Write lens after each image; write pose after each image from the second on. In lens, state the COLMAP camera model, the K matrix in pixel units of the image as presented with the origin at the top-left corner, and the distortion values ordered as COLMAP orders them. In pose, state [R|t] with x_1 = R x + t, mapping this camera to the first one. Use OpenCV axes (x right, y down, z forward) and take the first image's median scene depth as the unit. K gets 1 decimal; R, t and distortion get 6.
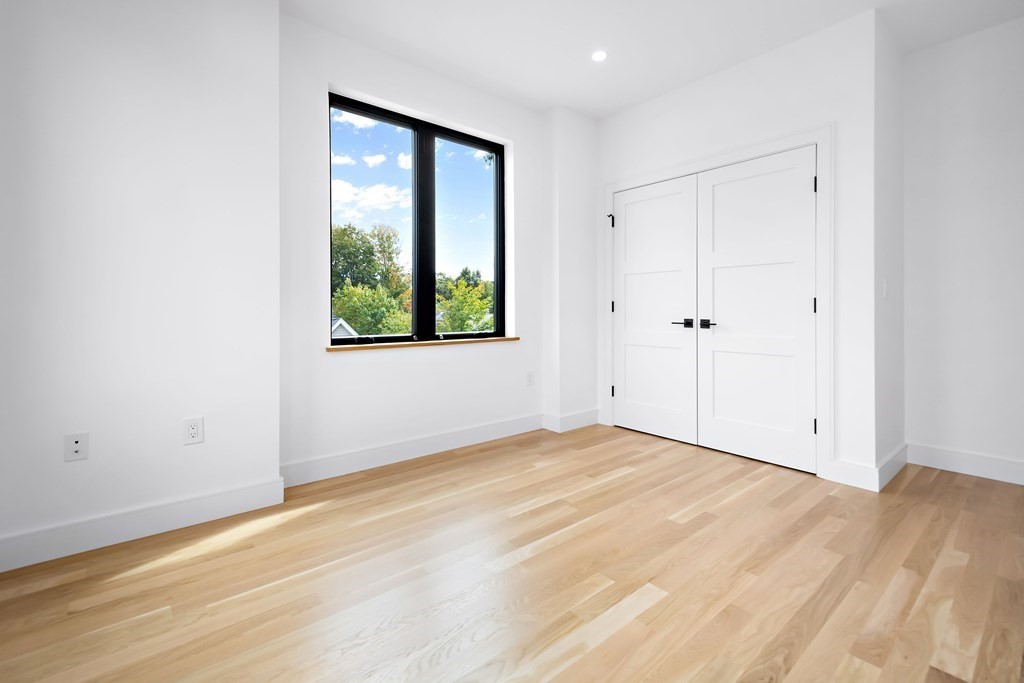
lens RADIAL K [[445.0, 0, 511.0], [0, 445.0, 316.4], [0, 0, 1]] dist [-0.000468, -0.000046]
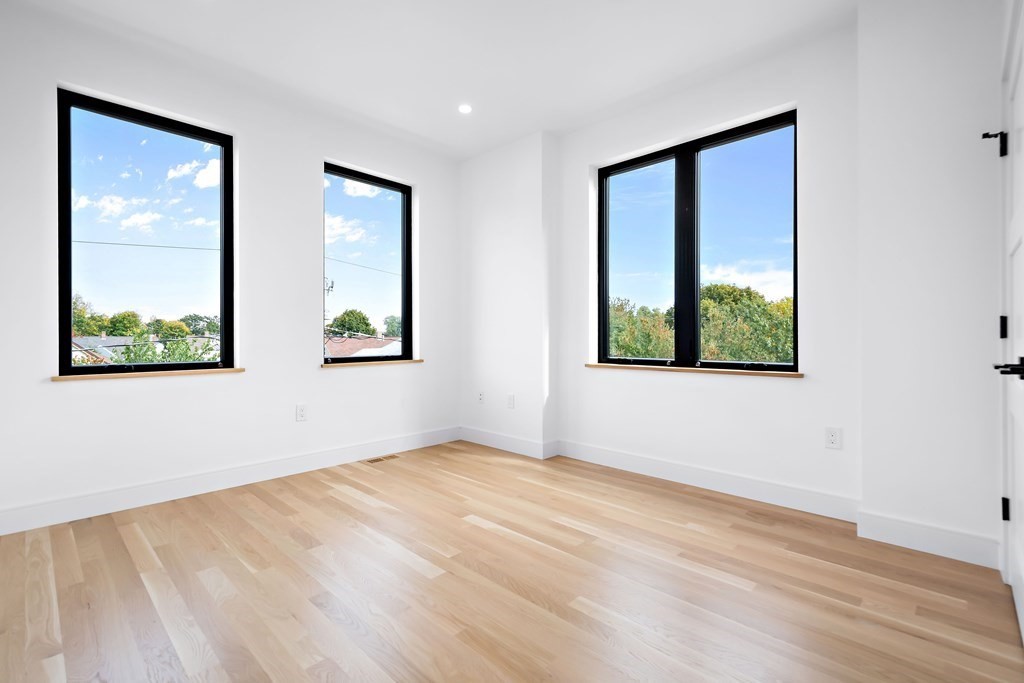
lens RADIAL K [[452.7, 0, 514.8], [0, 452.7, 338.6], [0, 0, 1]] dist [0.001115, -0.000003]
pose [[0.112240, 0.011463, -0.993615, 0.969539], [0.002805, 0.999926, 0.011852, -0.026941], [0.993677, -0.004117, 0.112200, 0.658622]]
